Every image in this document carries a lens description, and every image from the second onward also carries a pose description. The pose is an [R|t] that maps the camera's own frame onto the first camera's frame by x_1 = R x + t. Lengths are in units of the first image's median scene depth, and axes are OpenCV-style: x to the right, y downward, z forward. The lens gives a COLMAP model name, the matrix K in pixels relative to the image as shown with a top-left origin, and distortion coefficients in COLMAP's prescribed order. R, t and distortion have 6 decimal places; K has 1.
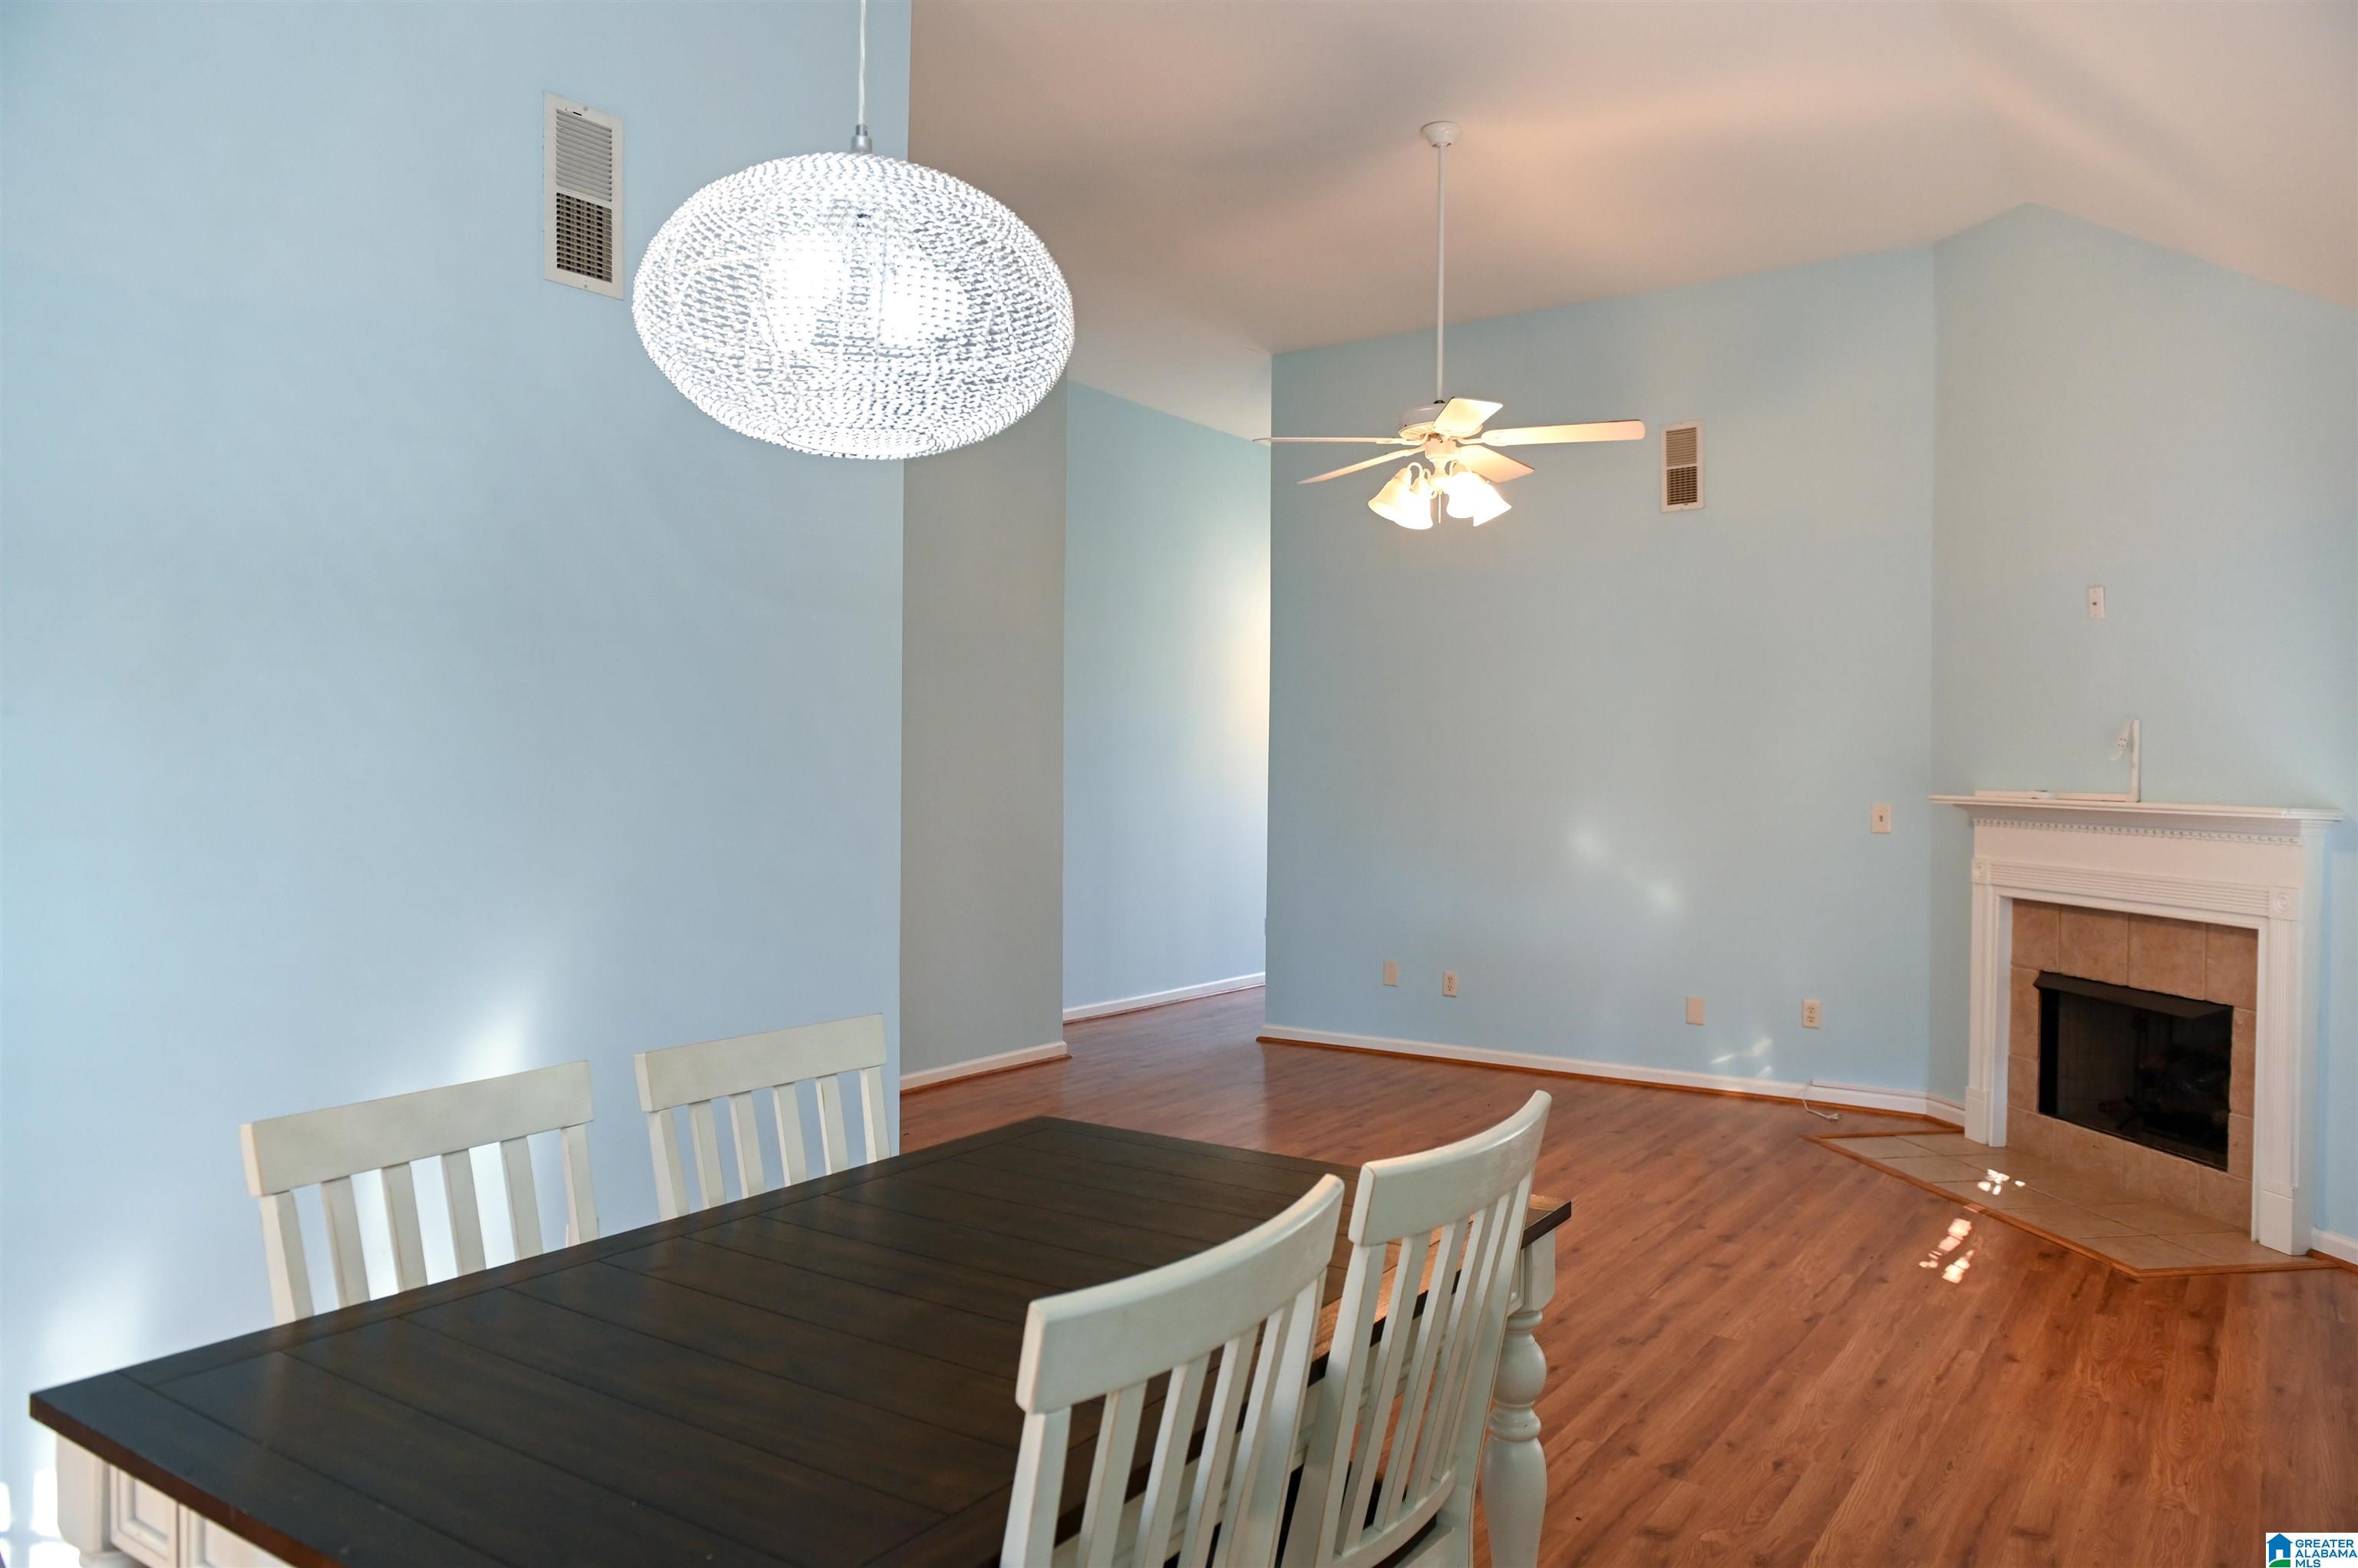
lens RADIAL K [[1613.1, 0, 1179.0], [0, 1613.1, 784.0], [0, 0, 1]] dist [-0.005459, -0.004136]
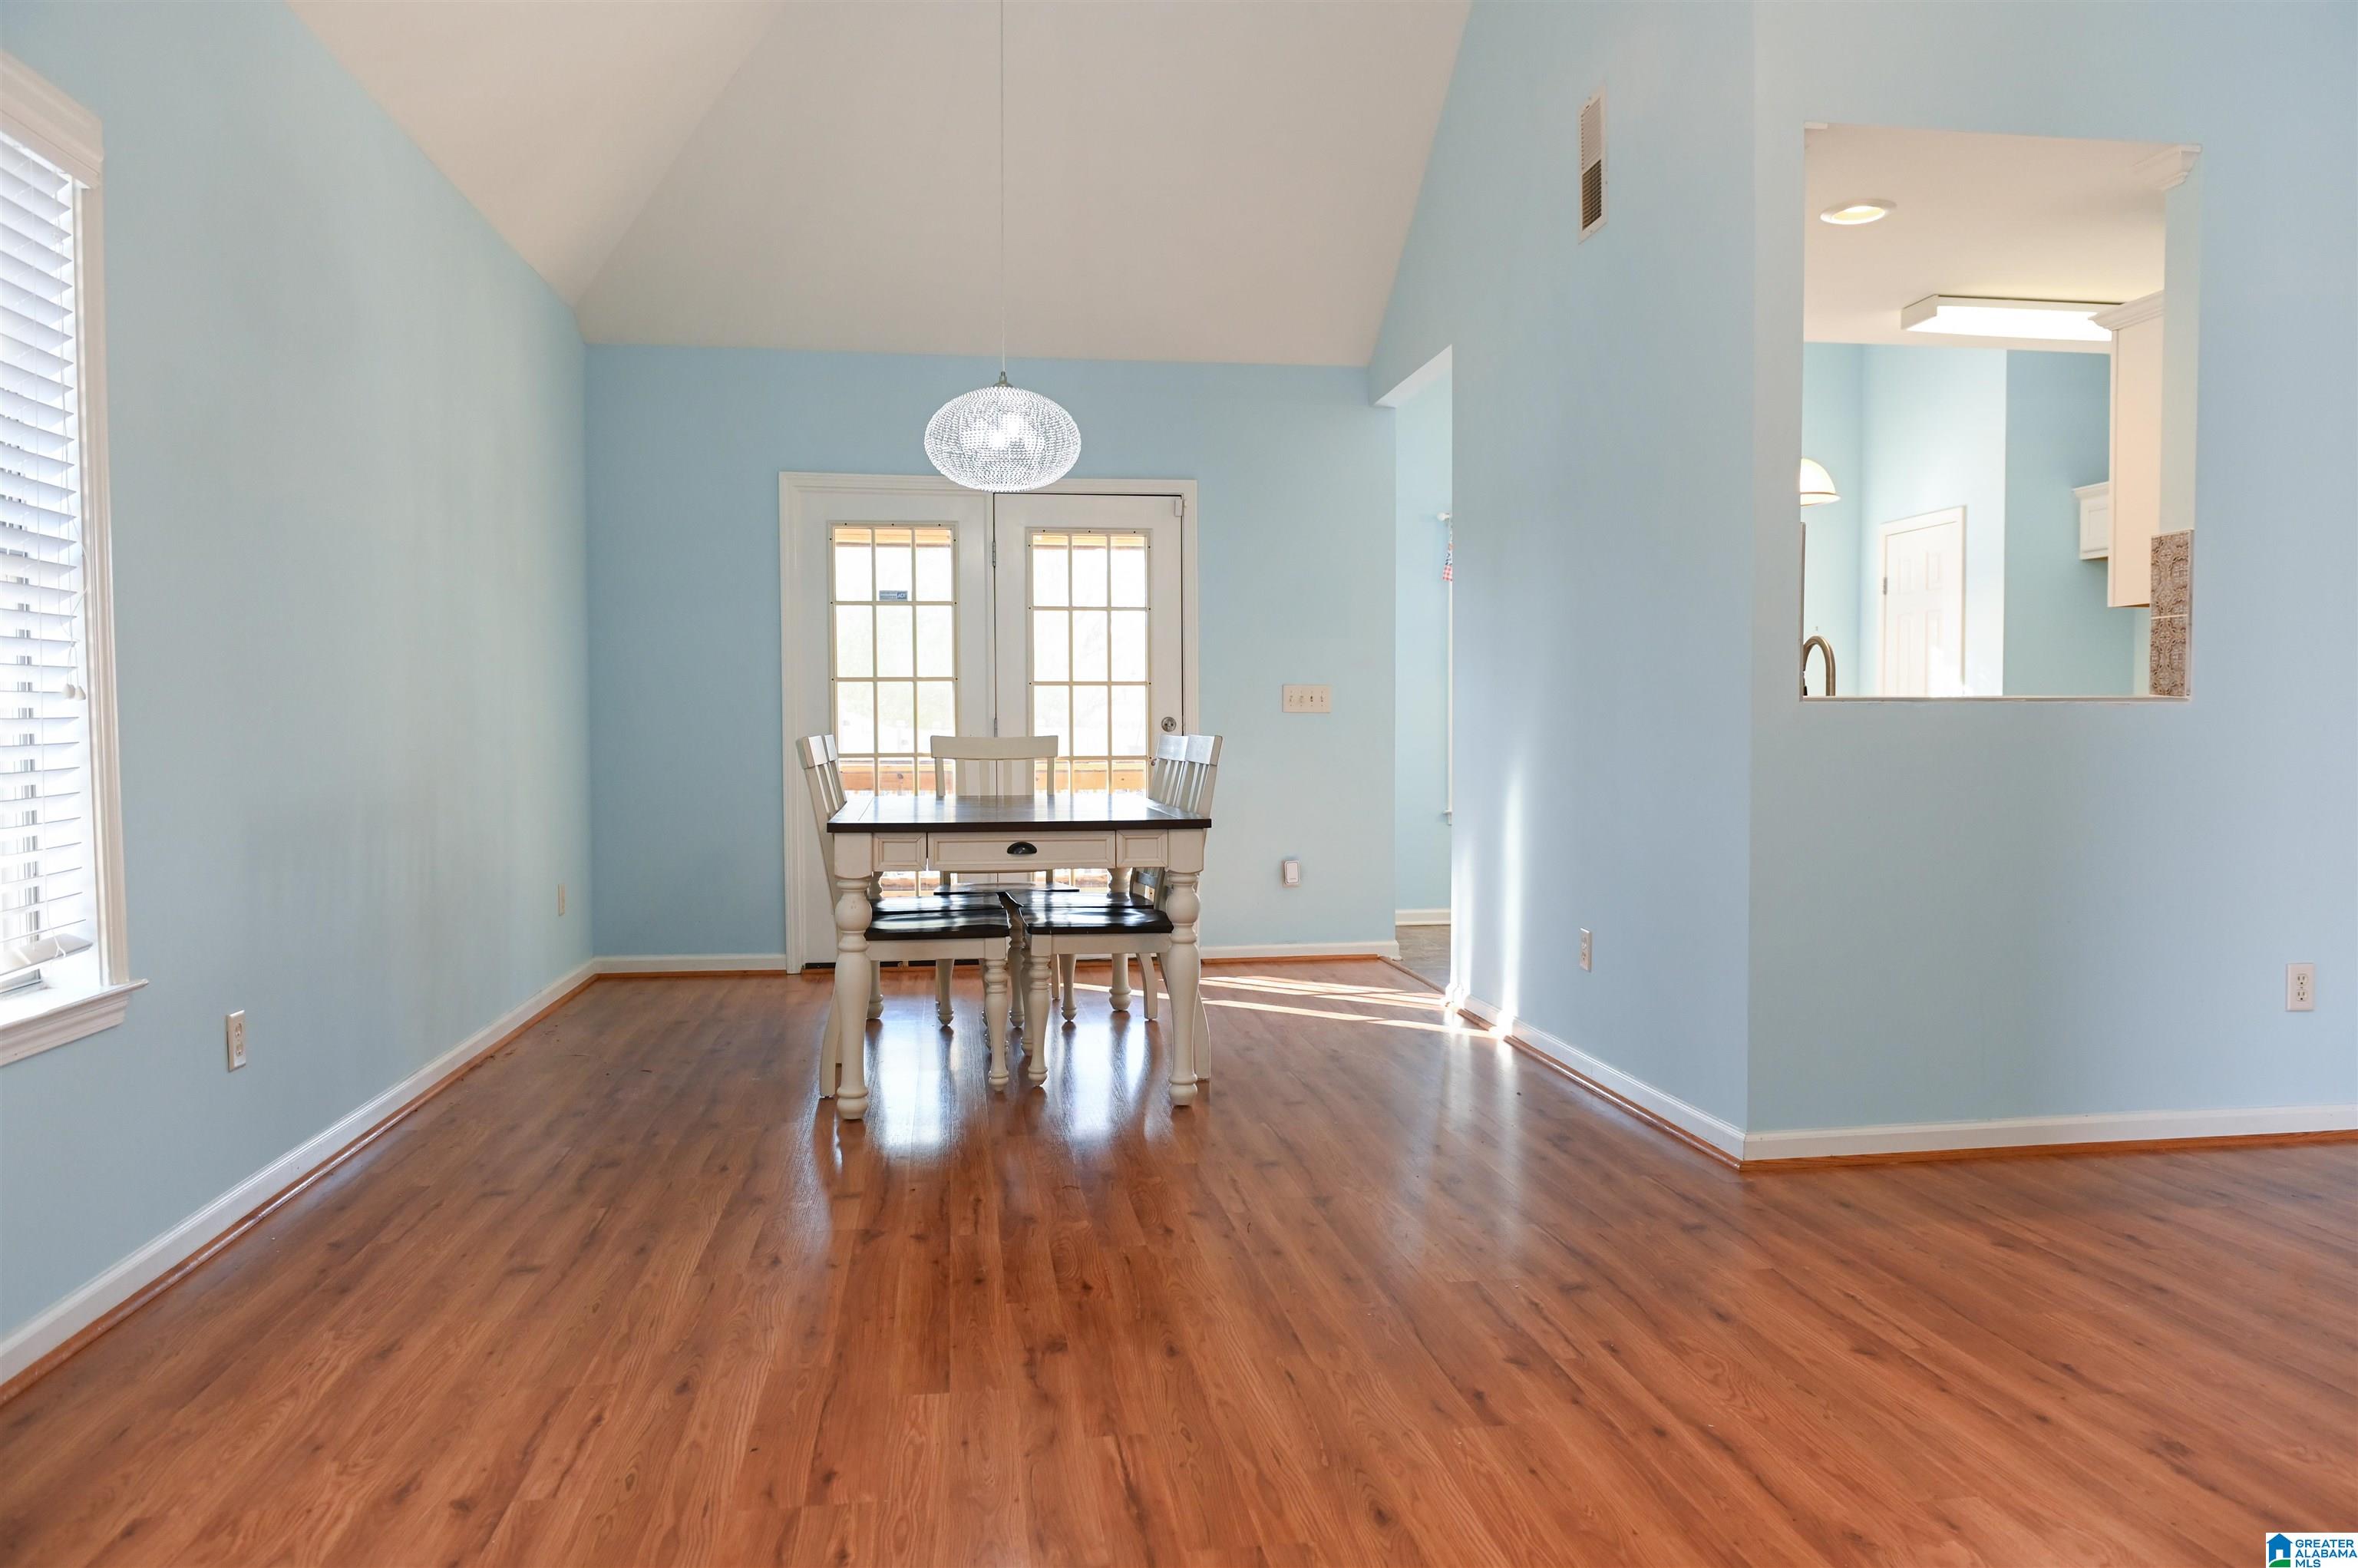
lens RADIAL K [[1613.1, 0, 1179.0], [0, 1613.1, 784.0], [0, 0, 1]] dist [-0.005459, -0.004136]
pose [[-0.731059, 0.019642, -0.682031, 0.724575], [-0.008020, 0.999269, 0.037375, 0.094489], [0.682267, 0.032793, -0.730368, 1.593857]]
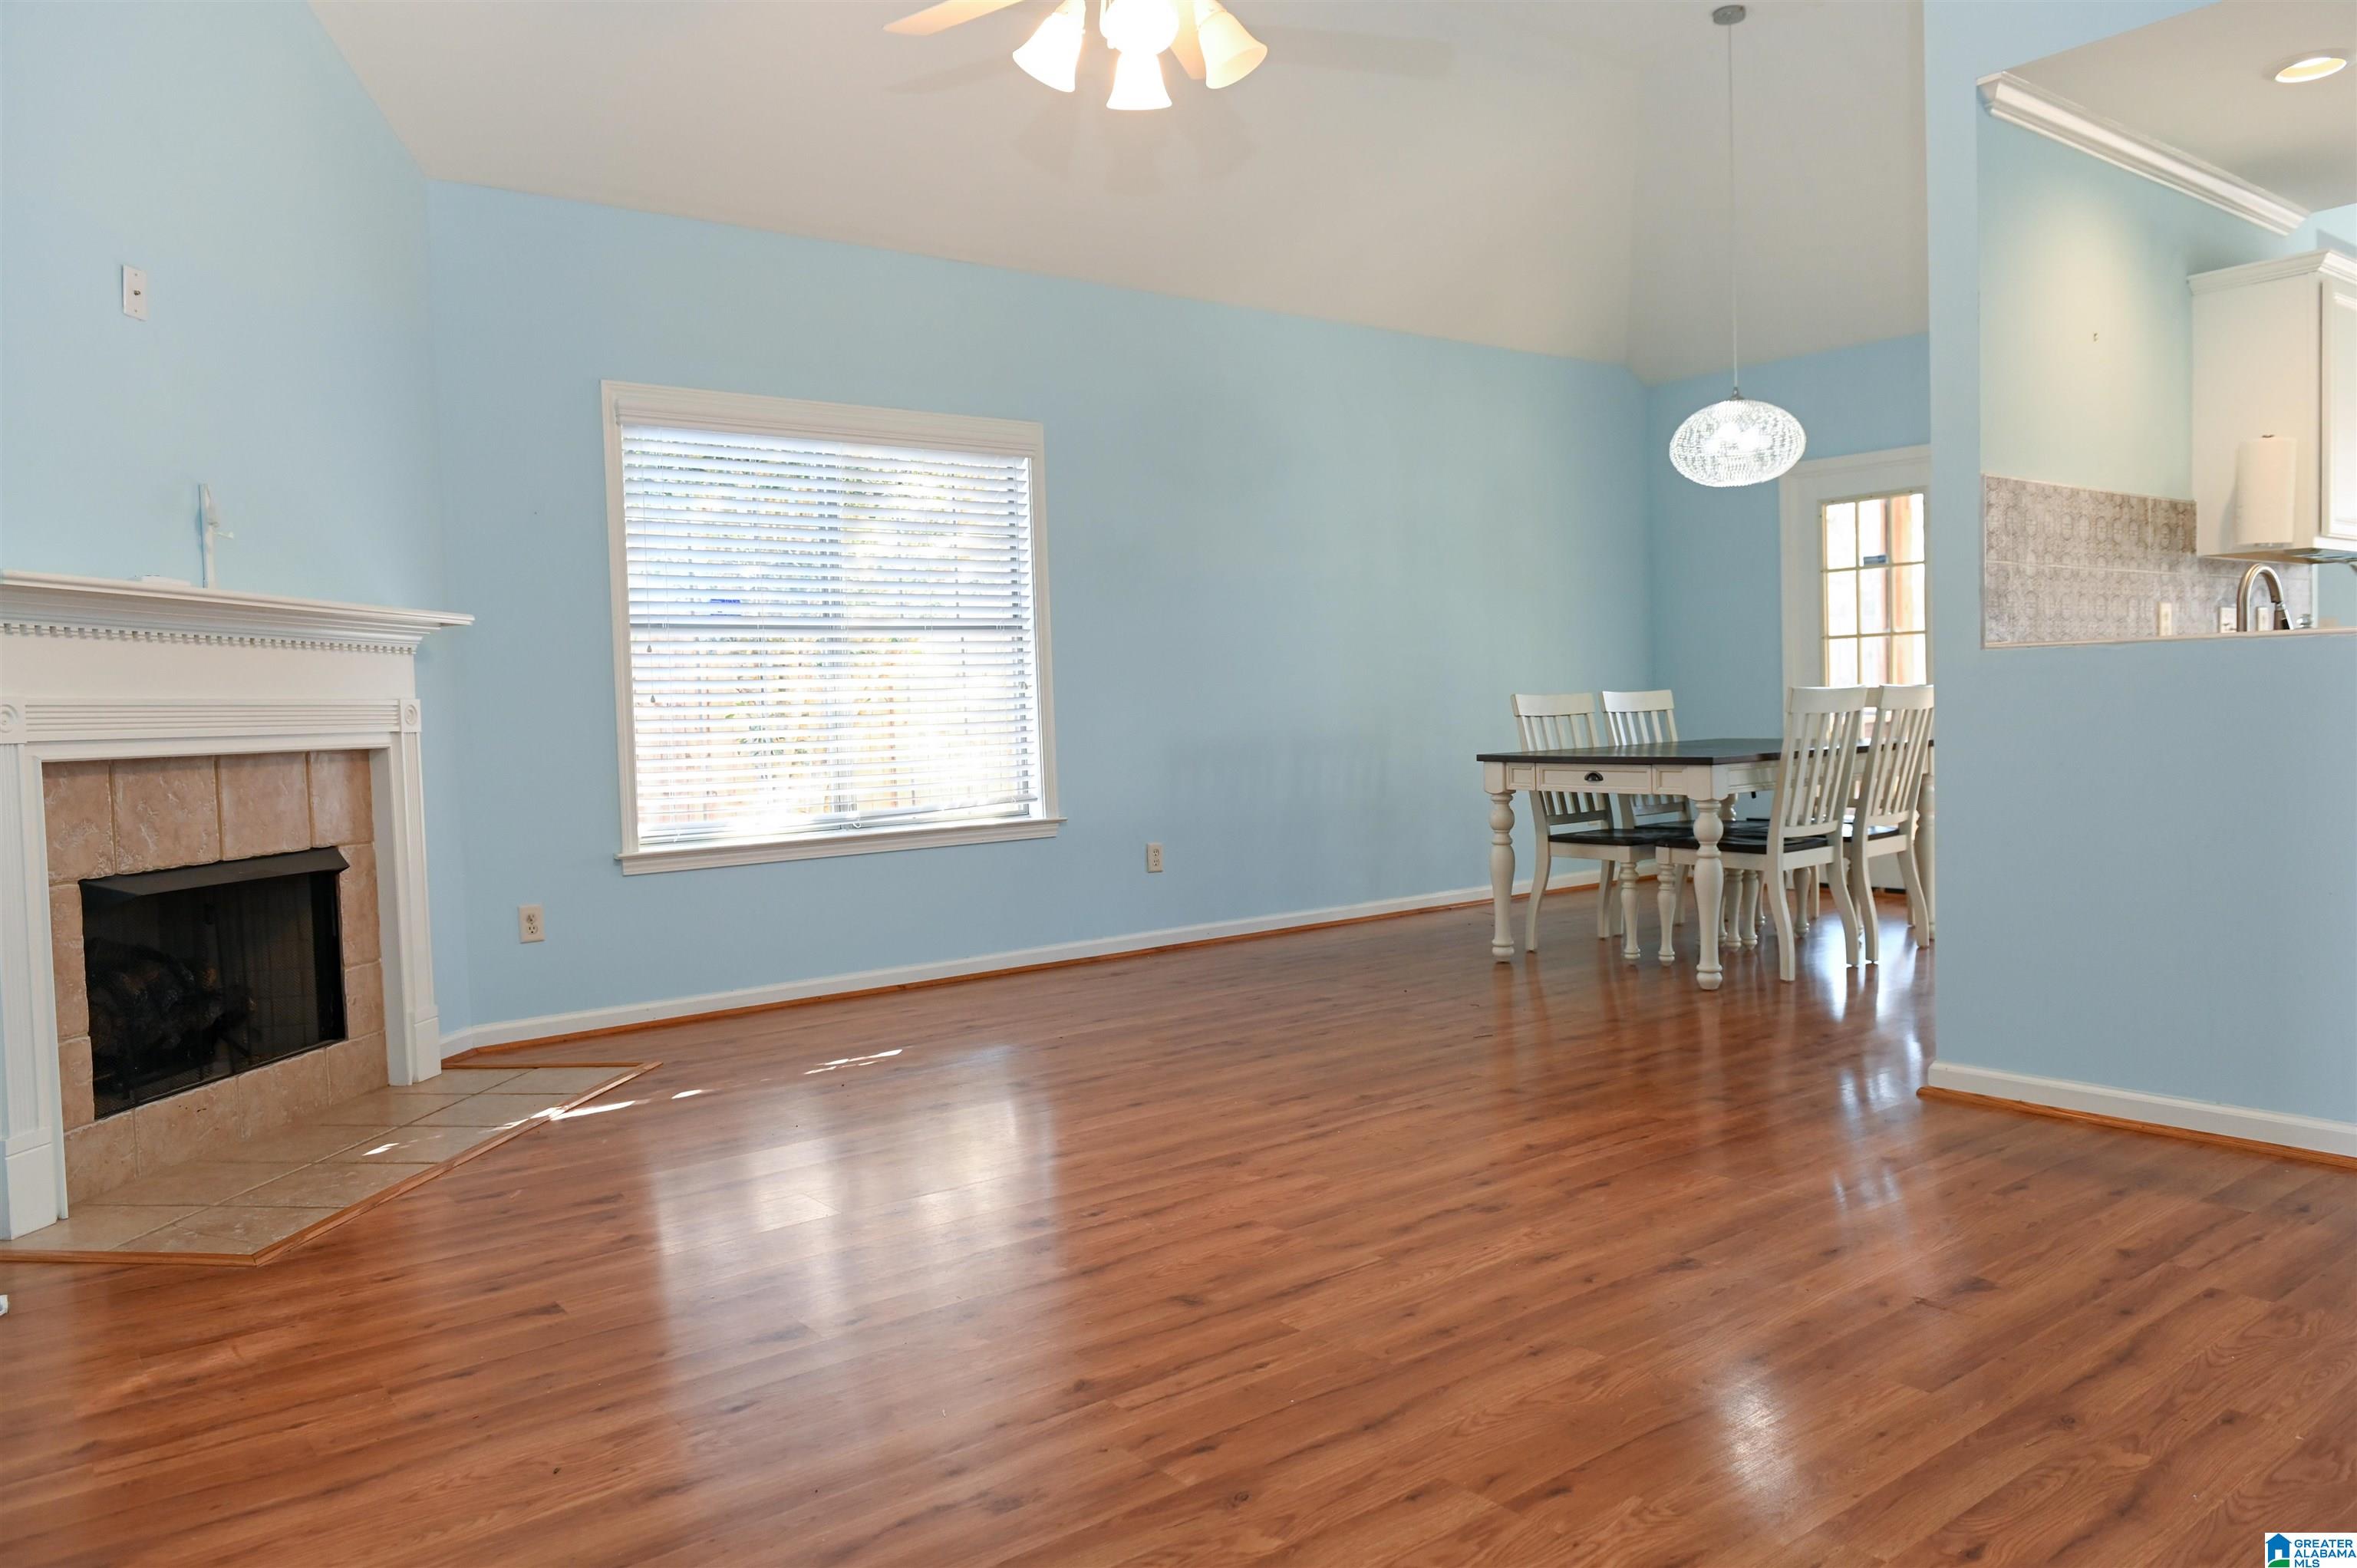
lens RADIAL K [[1612.4, 0, 1178.5], [0, 1612.4, 784.0], [0, 0, 1]] dist [-0.005459, -0.004136]
pose [[-0.952103, 0.006582, 0.305708, -0.044179], [0.026799, 0.997717, 0.061983, 0.085571], [-0.304602, 0.067207, -0.950106, 2.237285]]
